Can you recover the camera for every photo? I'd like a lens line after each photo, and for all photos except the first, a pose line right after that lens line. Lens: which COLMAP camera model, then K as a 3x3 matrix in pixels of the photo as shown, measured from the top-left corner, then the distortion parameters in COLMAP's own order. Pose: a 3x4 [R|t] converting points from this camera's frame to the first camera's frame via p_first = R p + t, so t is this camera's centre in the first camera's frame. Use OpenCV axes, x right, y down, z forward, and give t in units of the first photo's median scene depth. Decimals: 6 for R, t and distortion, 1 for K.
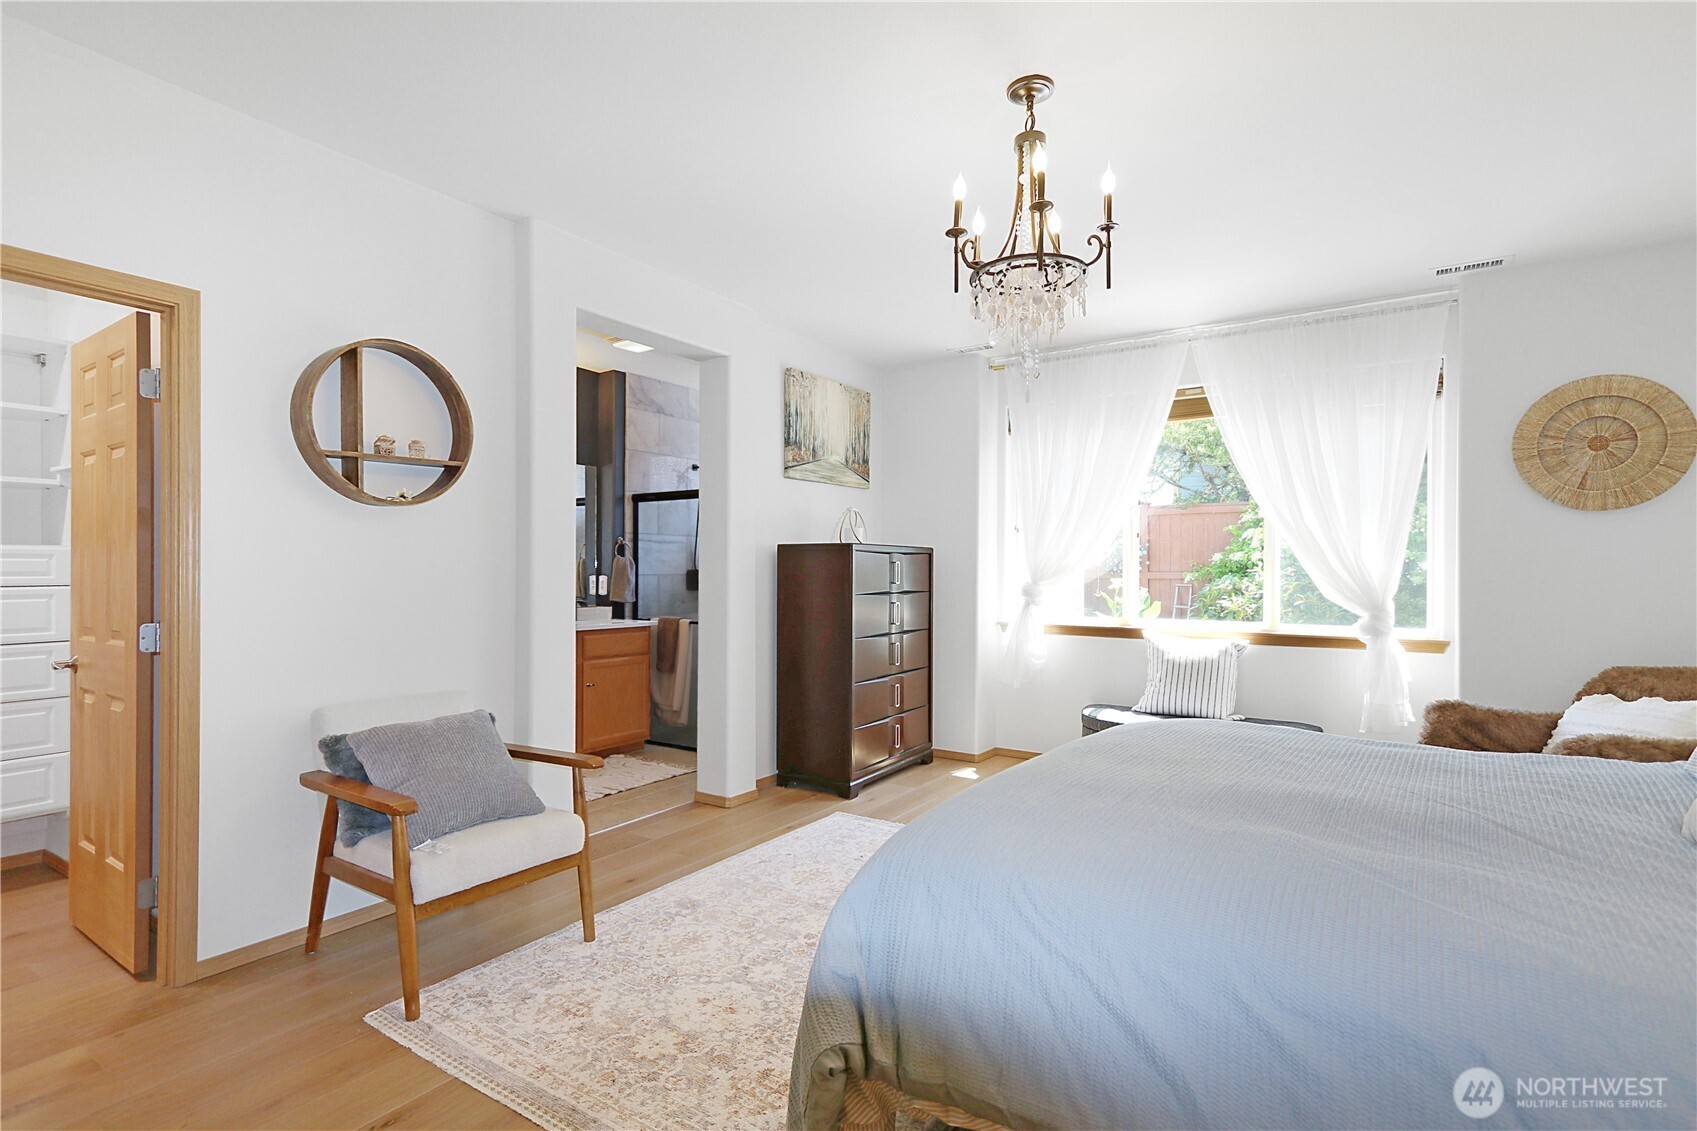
lens RADIAL K [[820.1, 0, 849.9], [0, 820.1, 564.7], [0, 0, 1]] dist [-0.012775, -0.000130]
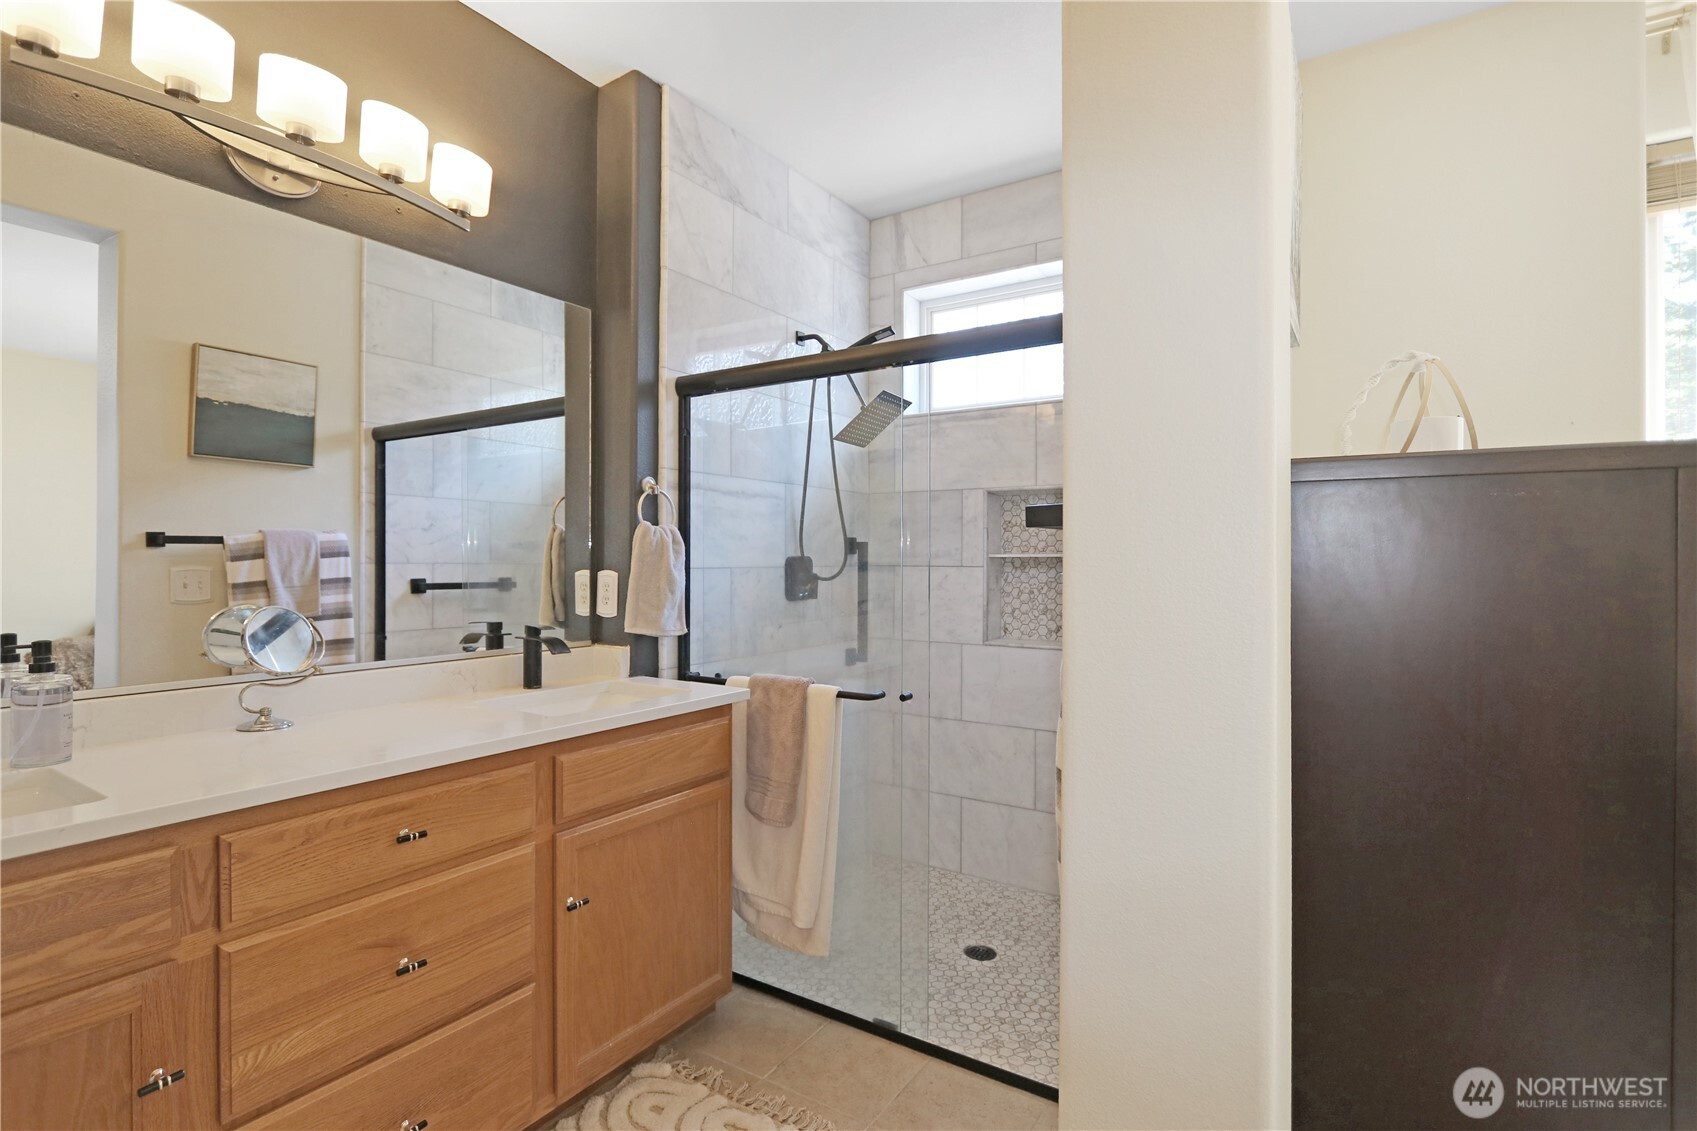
lens RADIAL K [[820.1, 0, 835.1], [0, 820.1, 558.4], [0, 0, 1]] dist [-0.012775, -0.000130]
pose [[0.999988, 0.002548, -0.004172, -0.185770], [-0.002527, 0.999985, 0.004905, 0.005117], [0.004184, -0.004894, 0.999979, 0.590857]]
